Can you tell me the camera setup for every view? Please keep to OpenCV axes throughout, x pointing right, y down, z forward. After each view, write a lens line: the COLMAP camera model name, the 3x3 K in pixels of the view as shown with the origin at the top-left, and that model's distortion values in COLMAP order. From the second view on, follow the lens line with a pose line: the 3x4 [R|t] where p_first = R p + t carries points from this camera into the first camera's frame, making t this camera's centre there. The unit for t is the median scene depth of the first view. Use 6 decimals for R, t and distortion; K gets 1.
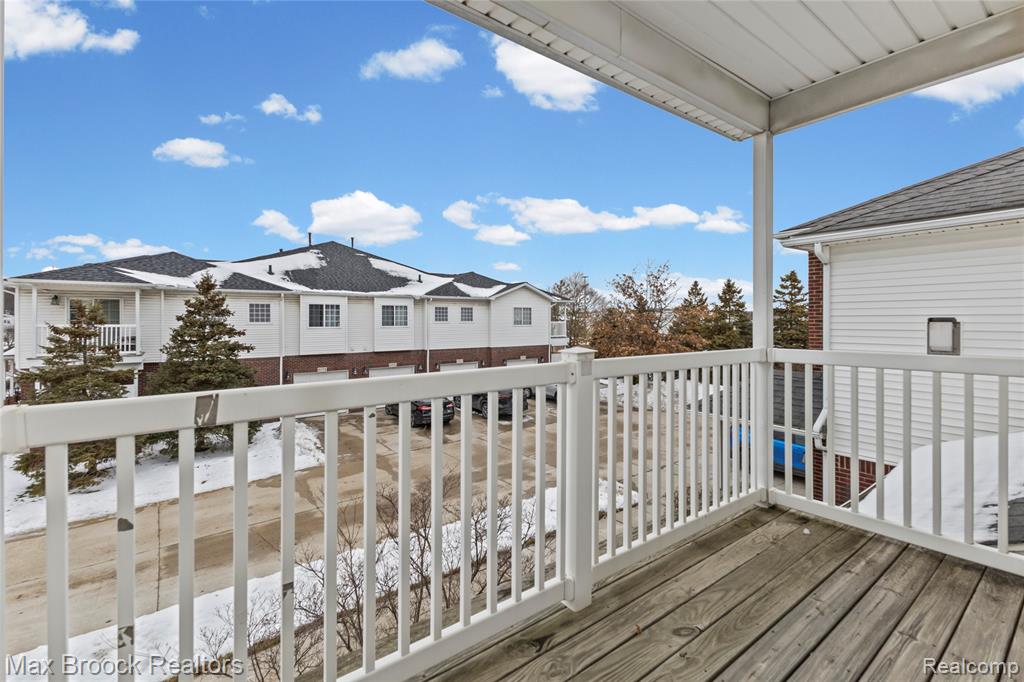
lens RADIAL K [[444.9, 0, 512.0], [0, 444.9, 341.0], [0, 0, 1]] dist [0.002261, -0.000026]
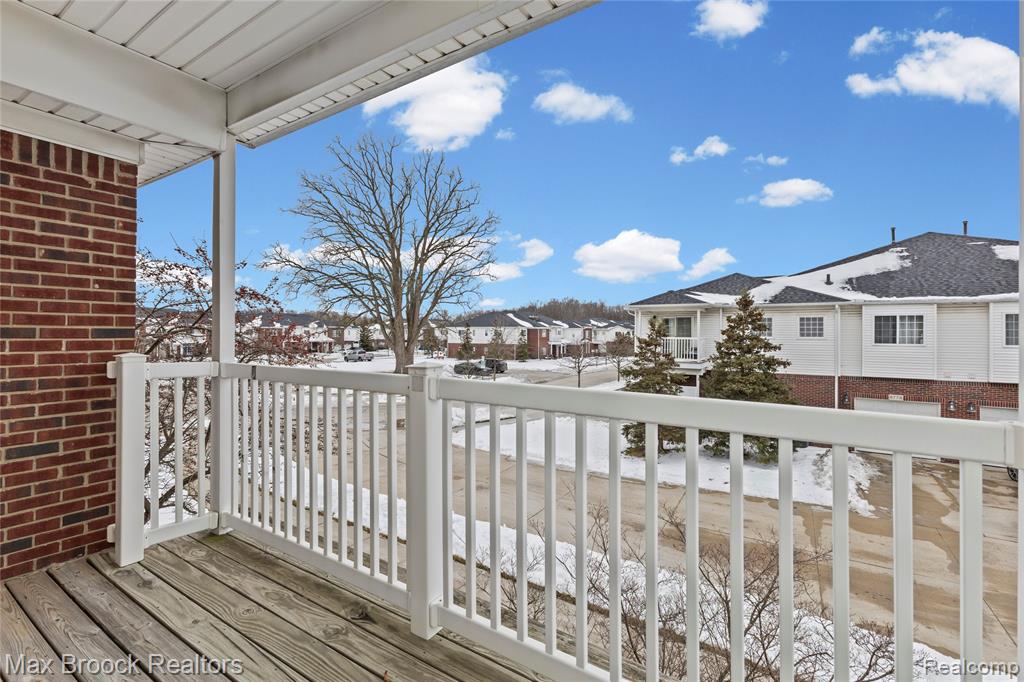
lens RADIAL K [[452.8, 0, 511.4], [0, 452.8, 354.2], [0, 0, 1]] dist [0.004024, 0.000276]
pose [[0.347146, 0.047754, -0.936594, 0.112942], [-0.051625, 0.998161, 0.031758, -0.004133], [0.936389, 0.037327, 0.348973, 0.084236]]
